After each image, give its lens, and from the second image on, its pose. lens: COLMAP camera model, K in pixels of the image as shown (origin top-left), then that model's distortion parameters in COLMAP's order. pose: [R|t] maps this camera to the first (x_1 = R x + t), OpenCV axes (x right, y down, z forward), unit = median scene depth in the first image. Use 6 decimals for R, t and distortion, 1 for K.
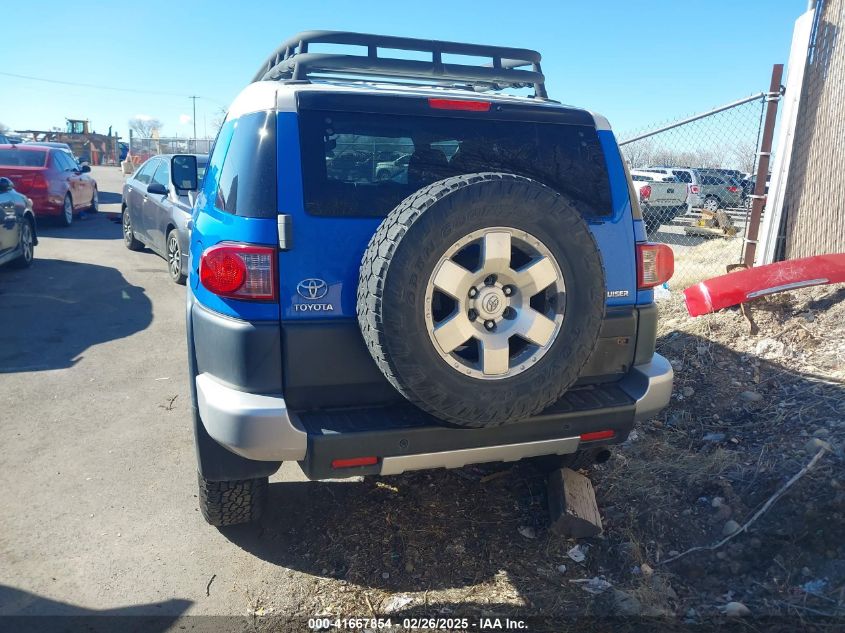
lens RADIAL K [[637.4, 0, 420.8], [0, 637.4, 346.8], [0, 0, 1]] dist [-0.037224, -0.000257]
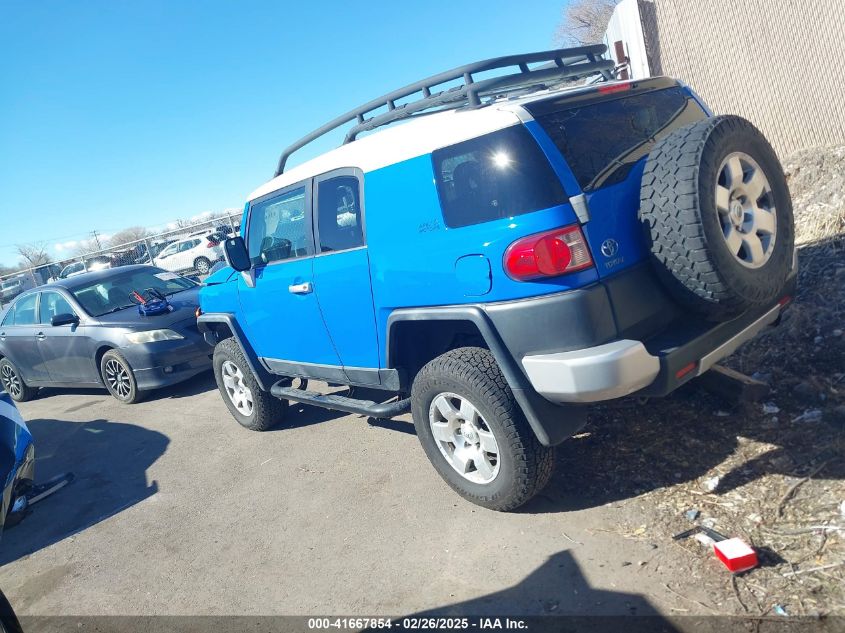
lens RADIAL K [[637.4, 0, 420.8], [0, 637.4, 346.8], [0, 0, 1]] dist [-0.037224, -0.000257]
pose [[0.901072, -0.347118, 0.259960, -0.883773], [0.363556, 0.931427, -0.016446, -0.025650], [-0.236425, 0.109329, 0.965479, -0.073467]]
